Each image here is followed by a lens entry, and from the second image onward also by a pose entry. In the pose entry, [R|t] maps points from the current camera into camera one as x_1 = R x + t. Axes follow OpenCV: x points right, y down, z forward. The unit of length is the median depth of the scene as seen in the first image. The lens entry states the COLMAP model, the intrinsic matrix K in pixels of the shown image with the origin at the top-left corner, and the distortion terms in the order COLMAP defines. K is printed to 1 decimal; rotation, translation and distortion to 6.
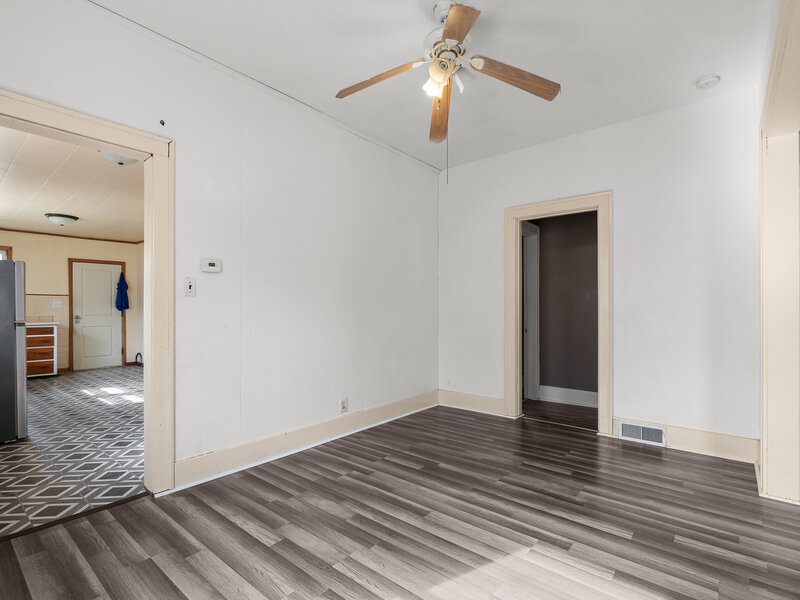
lens RADIAL K [[402.5, 0, 403.7], [0, 402.5, 304.9], [0, 0, 1]] dist [-0.000395, 0.001814]
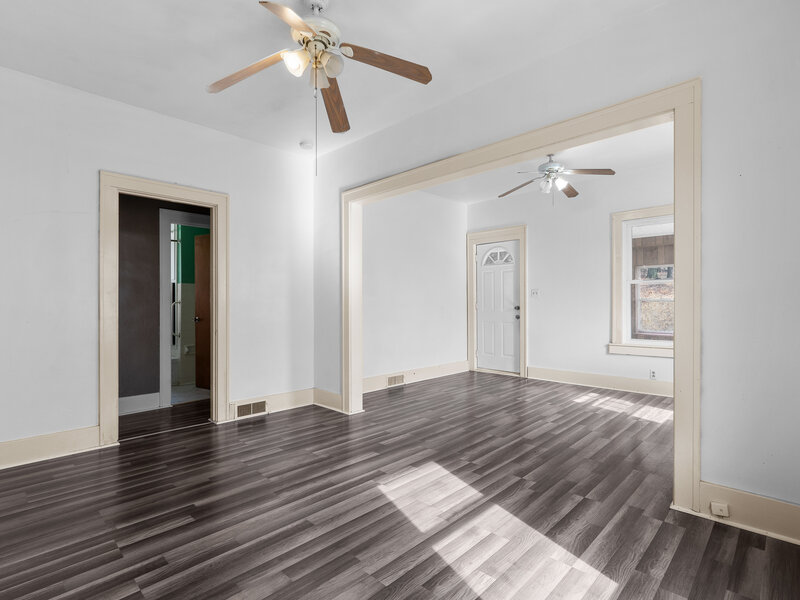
lens RADIAL K [[402.5, 0, 403.0], [0, 402.5, 304.3], [0, 0, 1]] dist [-0.000395, 0.001814]
pose [[0.076102, 0.001232, 0.997099, -0.857635], [-0.006223, 0.999980, -0.000760, 0.011577], [-0.997081, -0.006147, 0.076108, 0.713798]]
